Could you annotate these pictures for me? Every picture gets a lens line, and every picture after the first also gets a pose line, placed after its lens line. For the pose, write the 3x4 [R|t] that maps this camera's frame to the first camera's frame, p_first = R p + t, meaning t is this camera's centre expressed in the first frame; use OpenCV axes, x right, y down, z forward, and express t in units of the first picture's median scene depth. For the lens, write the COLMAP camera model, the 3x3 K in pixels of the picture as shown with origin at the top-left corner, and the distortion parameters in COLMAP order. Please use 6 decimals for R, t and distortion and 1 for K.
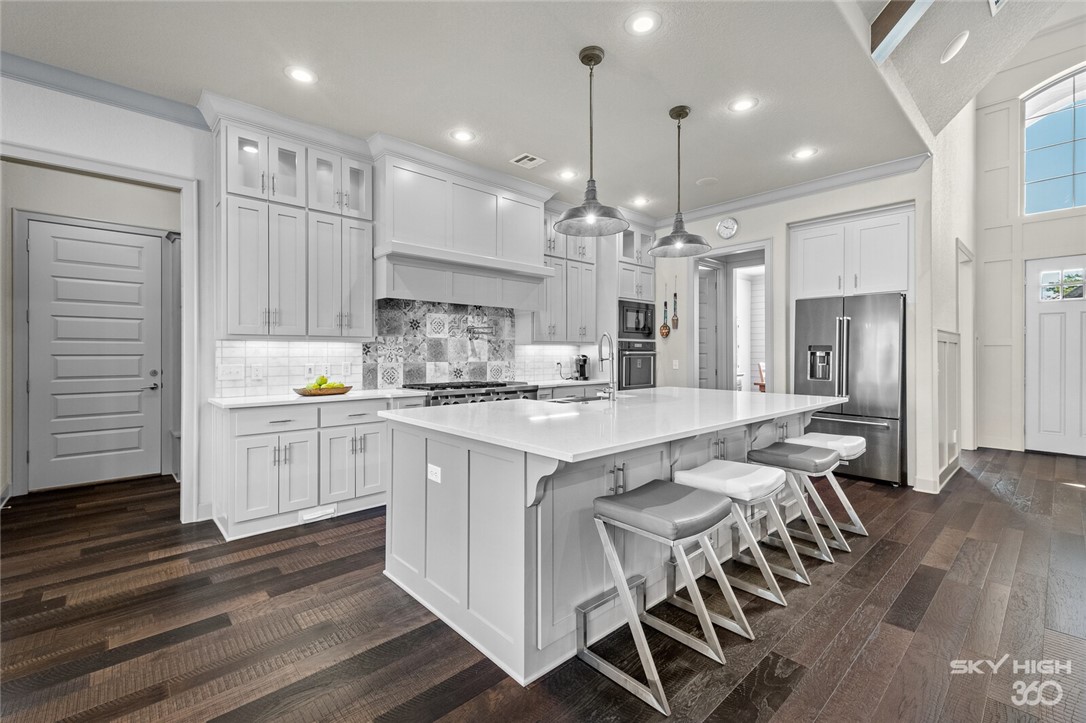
lens RADIAL K [[471.9, 0, 547.0], [0, 471.9, 357.1], [0, 0, 1]] dist [0.012227, -0.003877]
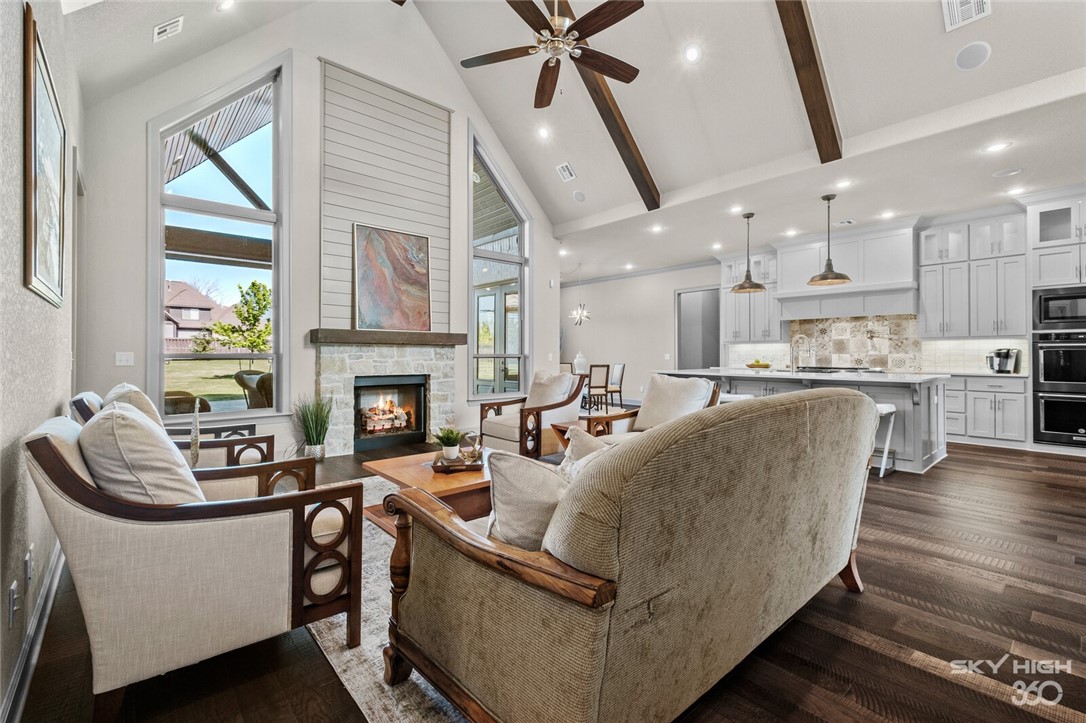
lens RADIAL K [[471.9, 0, 537.9], [0, 471.9, 350.3], [0, 0, 1]] dist [0.012227, -0.003877]
pose [[-0.034271, -0.010874, -0.999353, 1.312543], [-0.009874, 0.999896, -0.010541, 0.023516], [0.999364, 0.009506, -0.034375, 0.048389]]
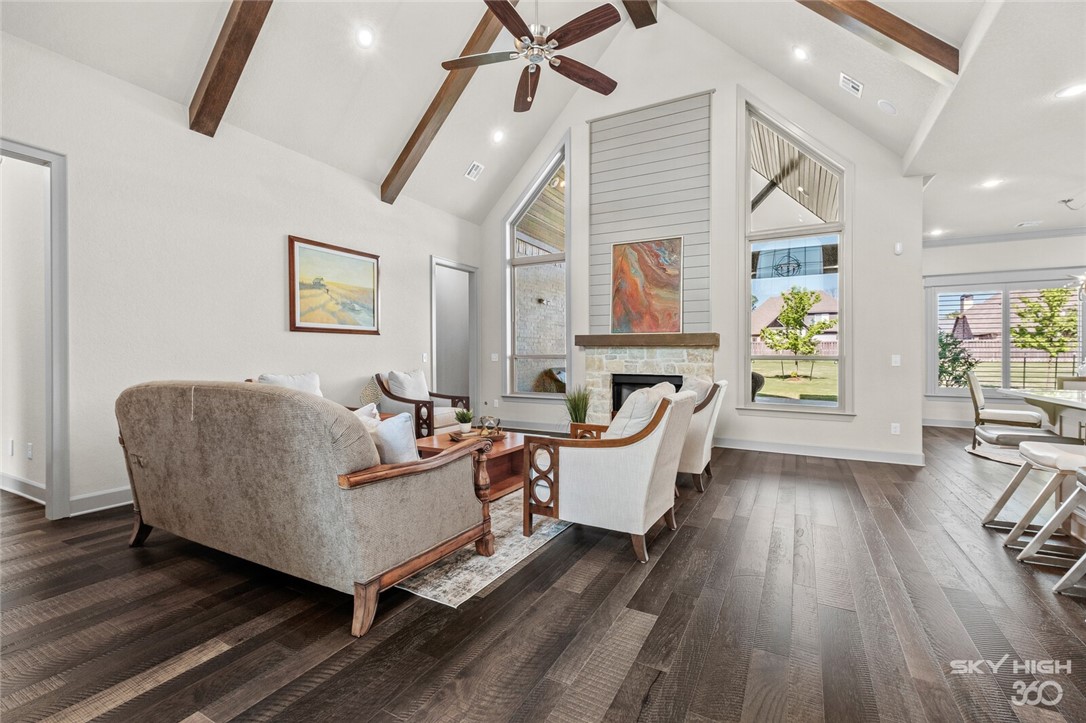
lens RADIAL K [[471.9, 0, 544.6], [0, 471.9, 354.9], [0, 0, 1]] dist [0.012227, -0.003877]
pose [[-0.946121, -0.005861, -0.323762, 0.836721], [-0.008294, 0.999947, 0.006135, 0.017996], [0.323708, 0.008490, -0.946119, 0.735000]]
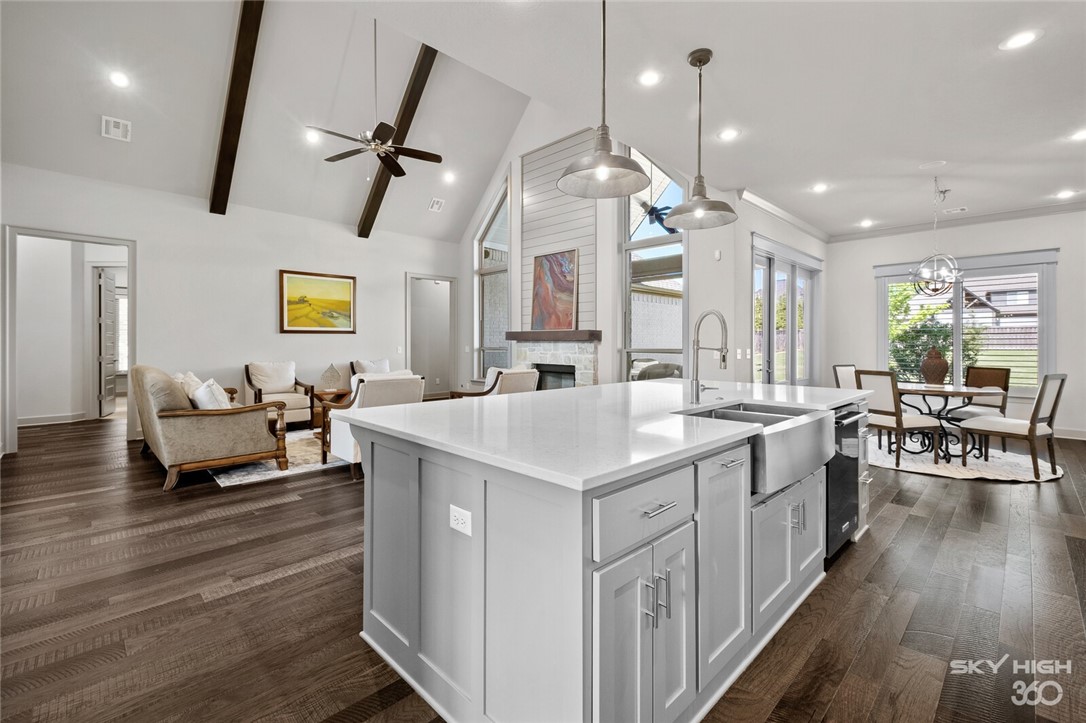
lens RADIAL K [[471.9, 0, 550.2], [0, 471.9, 339.9], [0, 0, 1]] dist [0.012227, -0.003877]
pose [[-0.999185, -0.003511, -0.040201, 0.264424], [-0.003608, 0.999991, 0.002329, -0.005188], [0.040192, 0.002472, -0.999189, 1.127984]]
